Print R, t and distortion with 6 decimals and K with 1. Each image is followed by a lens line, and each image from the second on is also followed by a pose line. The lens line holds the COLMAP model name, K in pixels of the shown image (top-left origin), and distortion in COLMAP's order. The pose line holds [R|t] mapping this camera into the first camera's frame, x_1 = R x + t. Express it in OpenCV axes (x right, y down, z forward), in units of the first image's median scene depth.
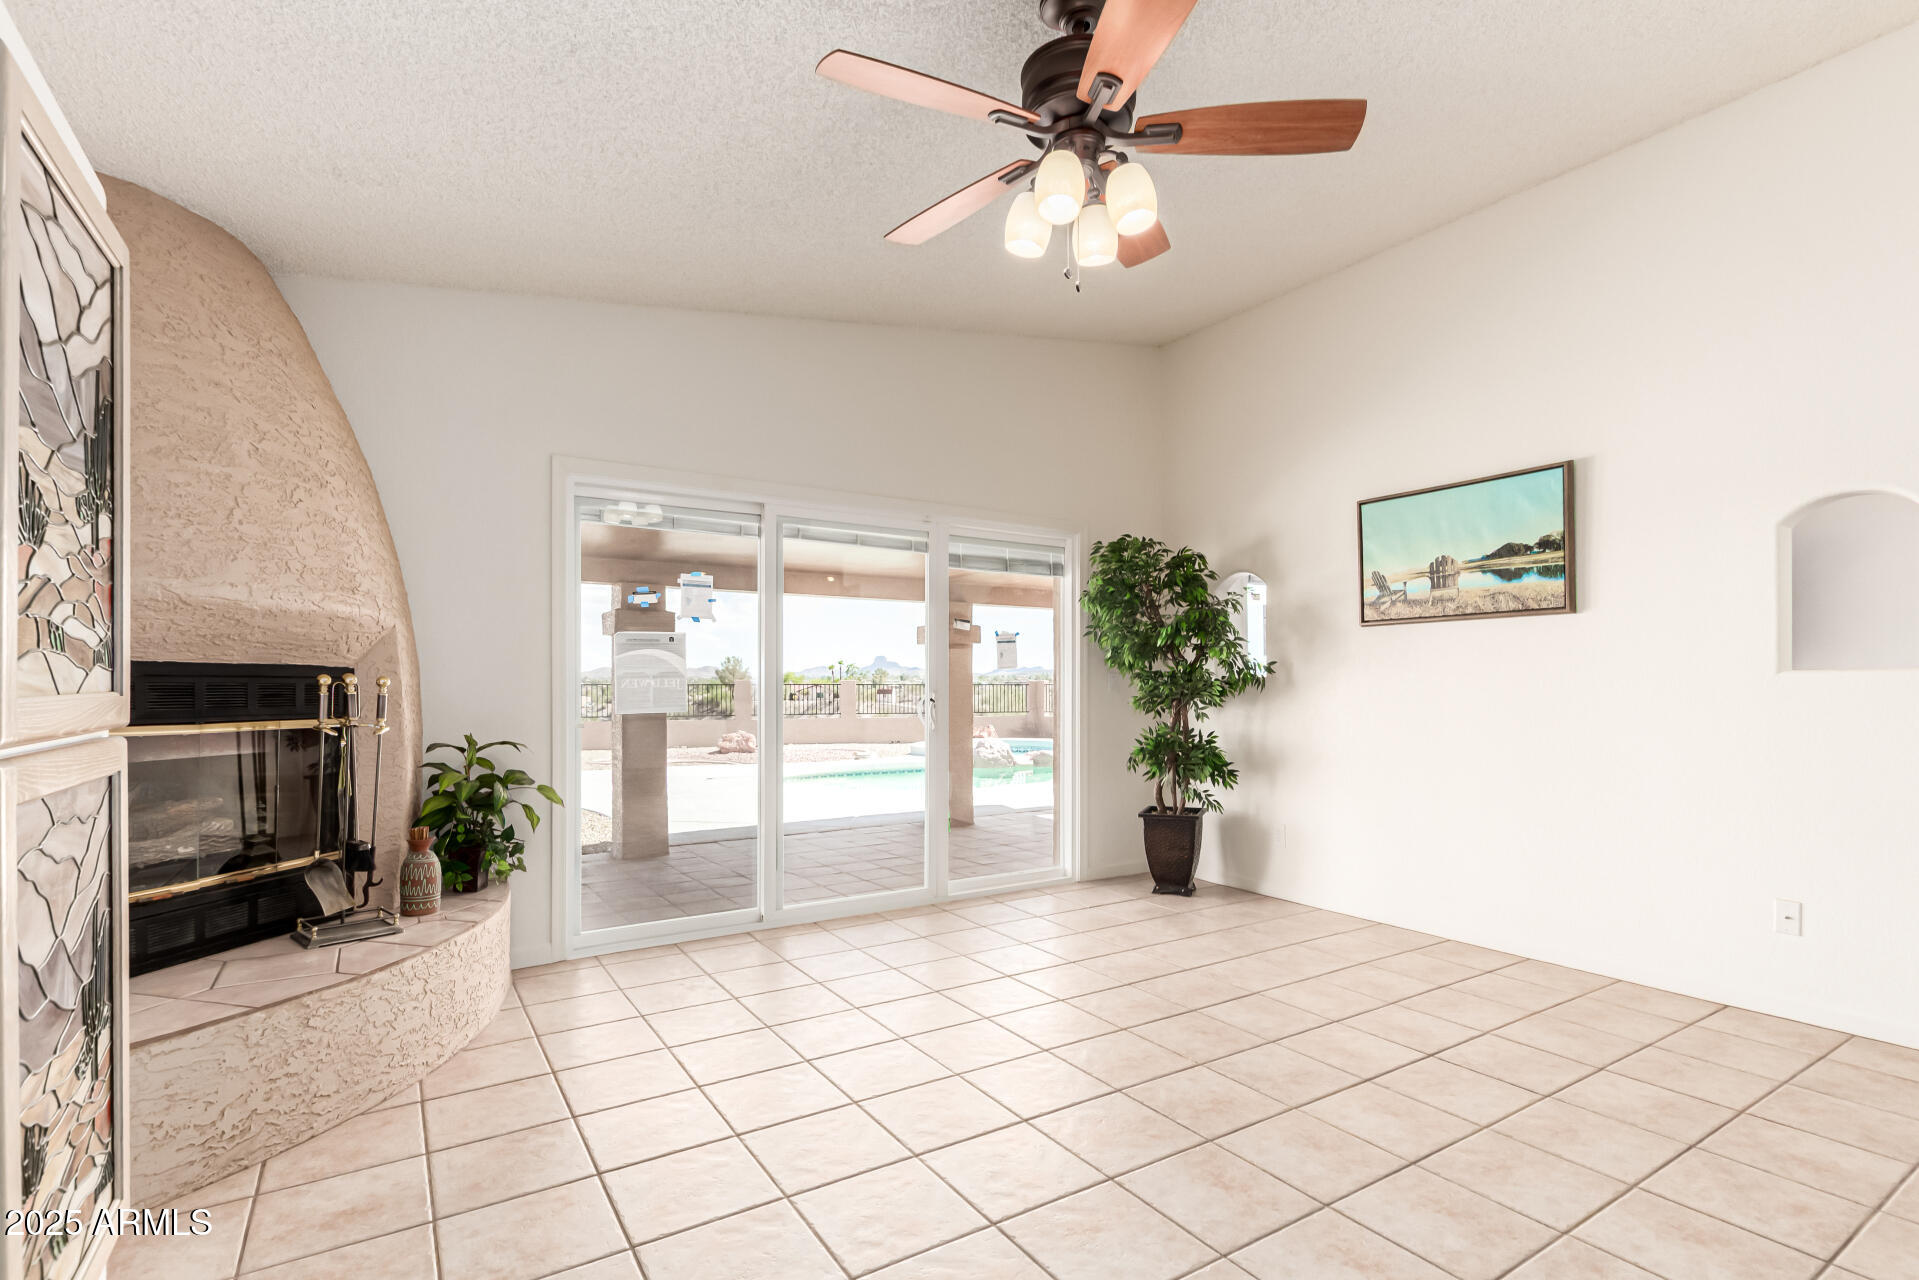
lens RADIAL K [[891.4, 0, 950.9], [0, 891.4, 679.8], [0, 0, 1]] dist [-0.009304, 0.001980]
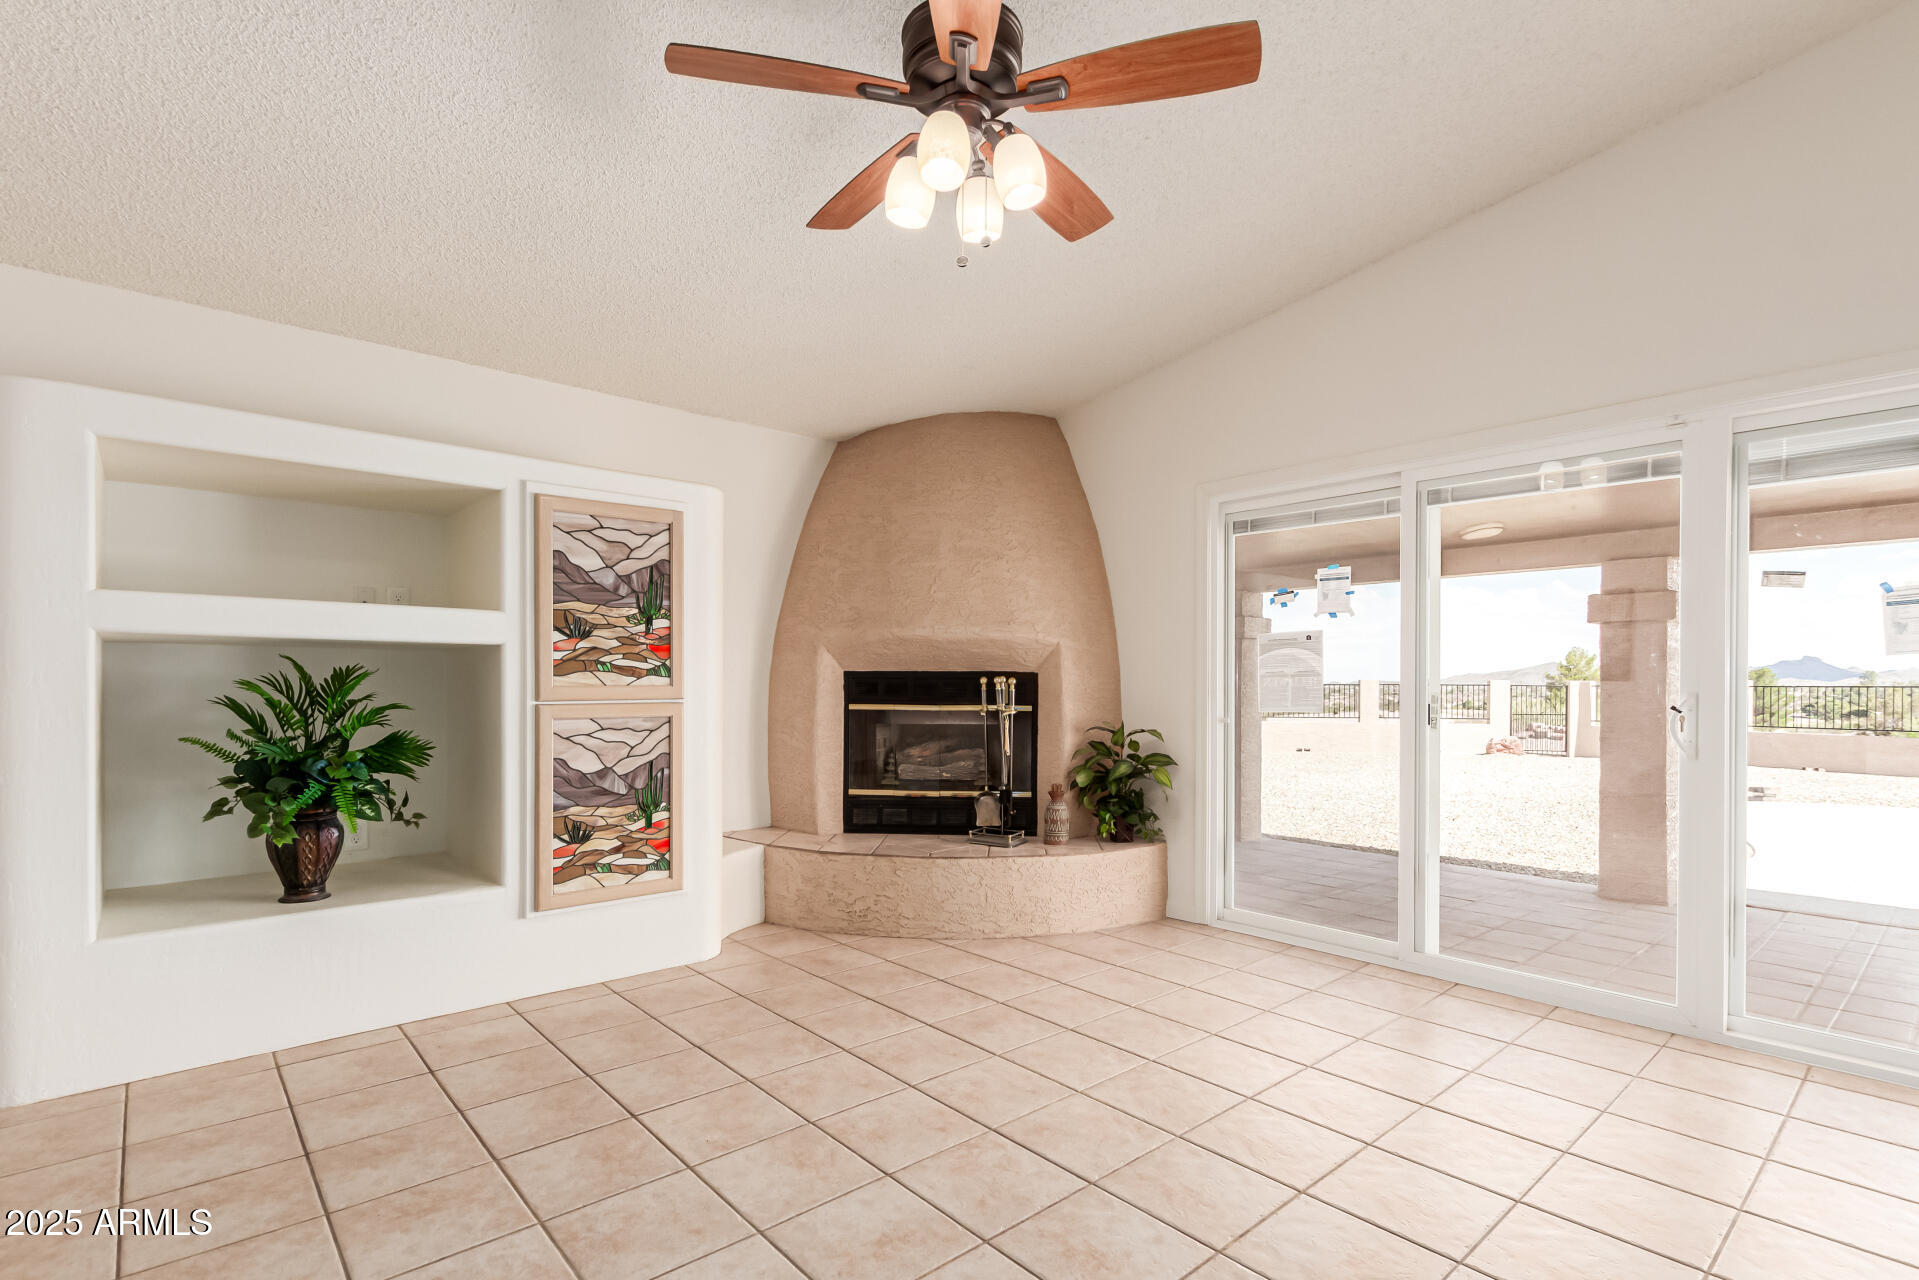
lens RADIAL K [[891.4, 0, 960.2], [0, 891.4, 691.6], [0, 0, 1]] dist [-0.009304, 0.001980]
pose [[0.166581, 0.004951, -0.986015, 0.859756], [0.001843, 0.999984, 0.005333, 0.011571], [0.986026, -0.002706, 0.166570, 0.670651]]
